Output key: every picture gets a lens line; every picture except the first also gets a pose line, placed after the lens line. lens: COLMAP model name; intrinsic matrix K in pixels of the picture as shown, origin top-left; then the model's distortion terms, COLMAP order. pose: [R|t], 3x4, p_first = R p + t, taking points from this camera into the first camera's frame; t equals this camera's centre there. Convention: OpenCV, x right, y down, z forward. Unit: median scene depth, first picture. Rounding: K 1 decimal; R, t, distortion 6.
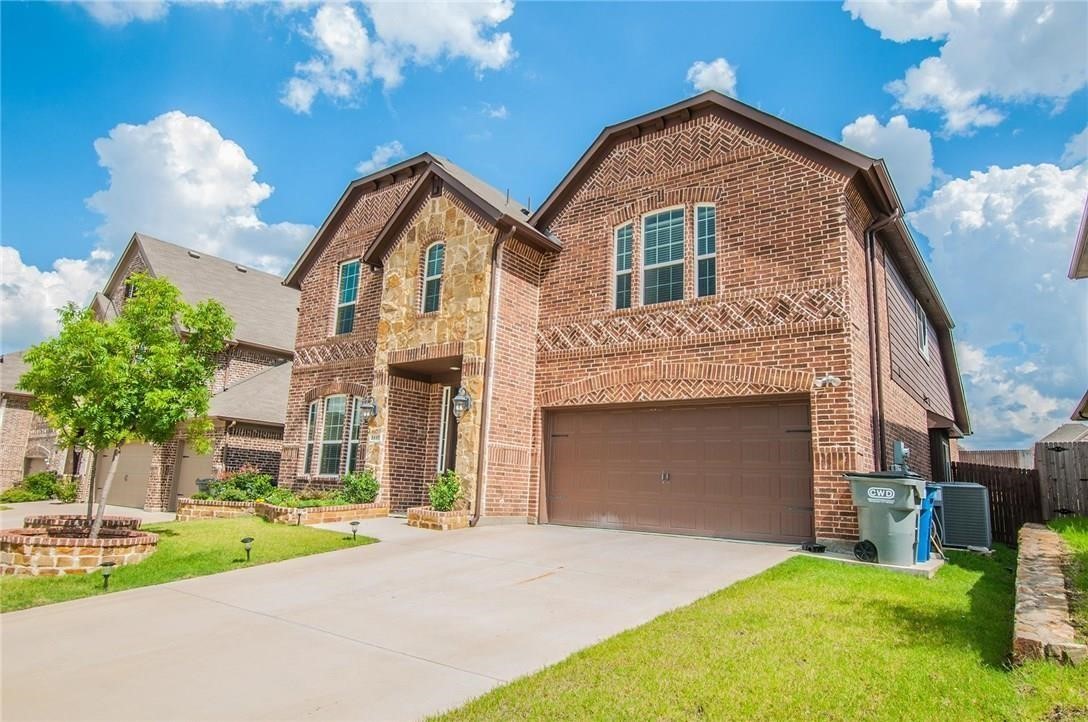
lens RADIAL K [[644.5, 0, 558.2], [0, 644.5, 363.0], [0, 0, 1]] dist [-0.011571, -0.000971]
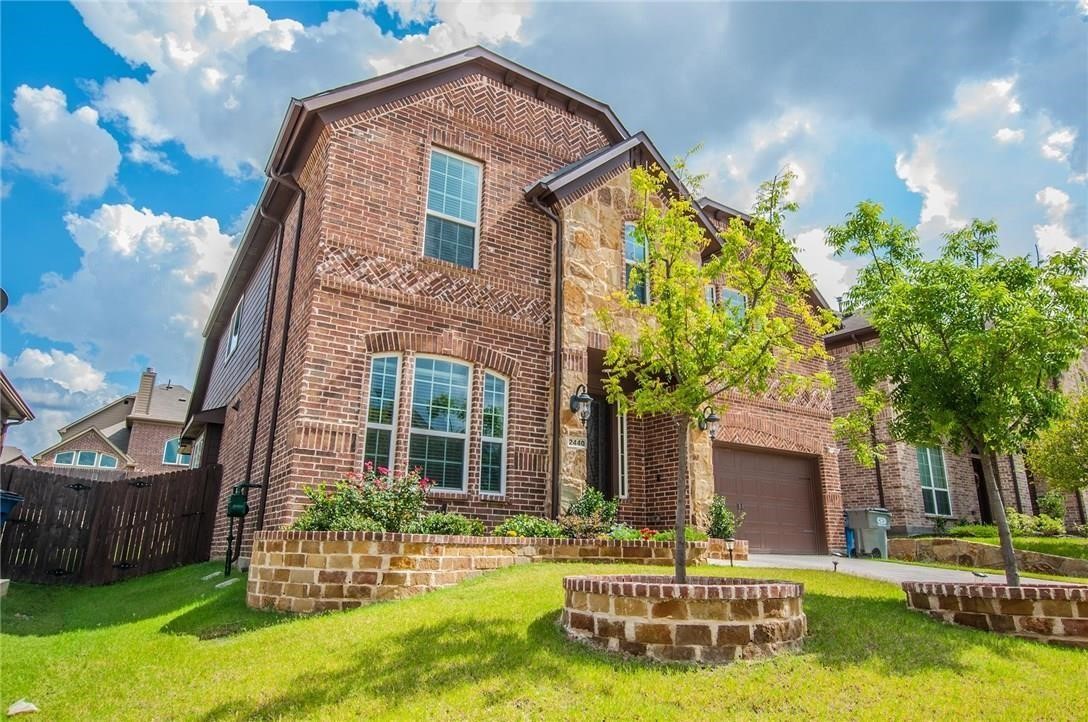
lens RADIAL K [[640.6, 0, 549.6], [0, 640.6, 362.6], [0, 0, 1]] dist [-0.008986, 0.000014]
pose [[0.365539, 0.223206, 0.903637, -1.032359], [-0.186962, 0.968643, -0.163634, 0.163131], [-0.911826, -0.109131, 0.395808, 0.805641]]
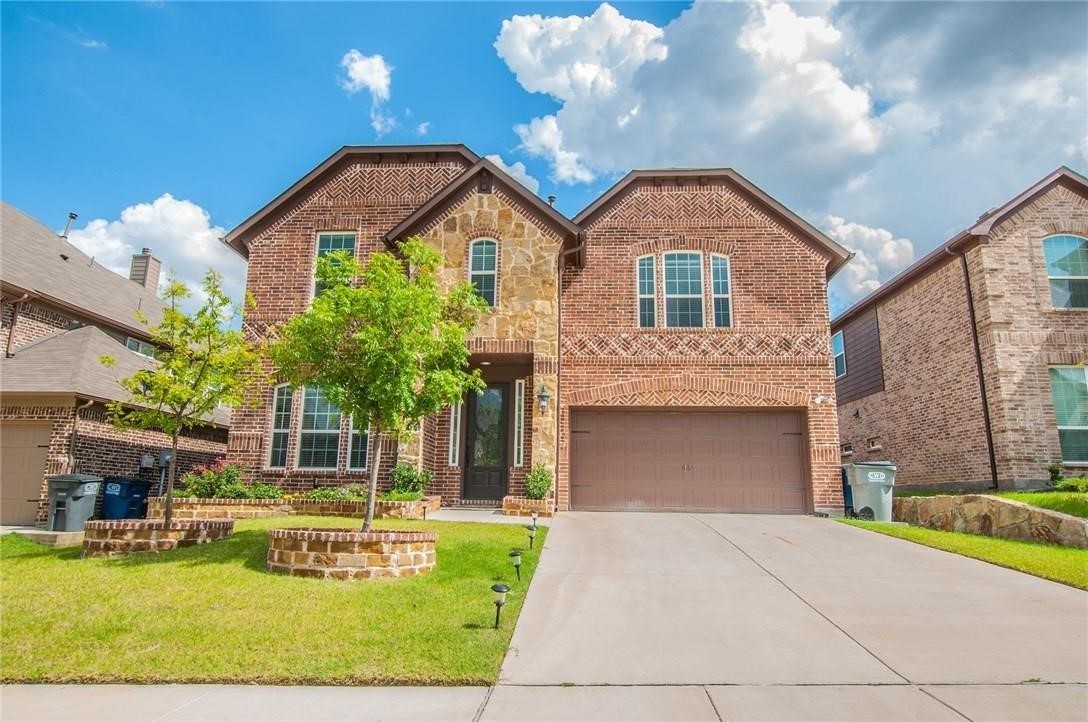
lens RADIAL K [[644.5, 0, 558.2], [0, 644.5, 363.0], [0, 0, 1]] dist [-0.011571, -0.000971]
pose [[0.837834, 0.085008, 0.539266, -0.671892], [-0.085884, 0.996026, -0.023576, 0.024195], [-0.539127, -0.026562, 0.841806, 0.082380]]
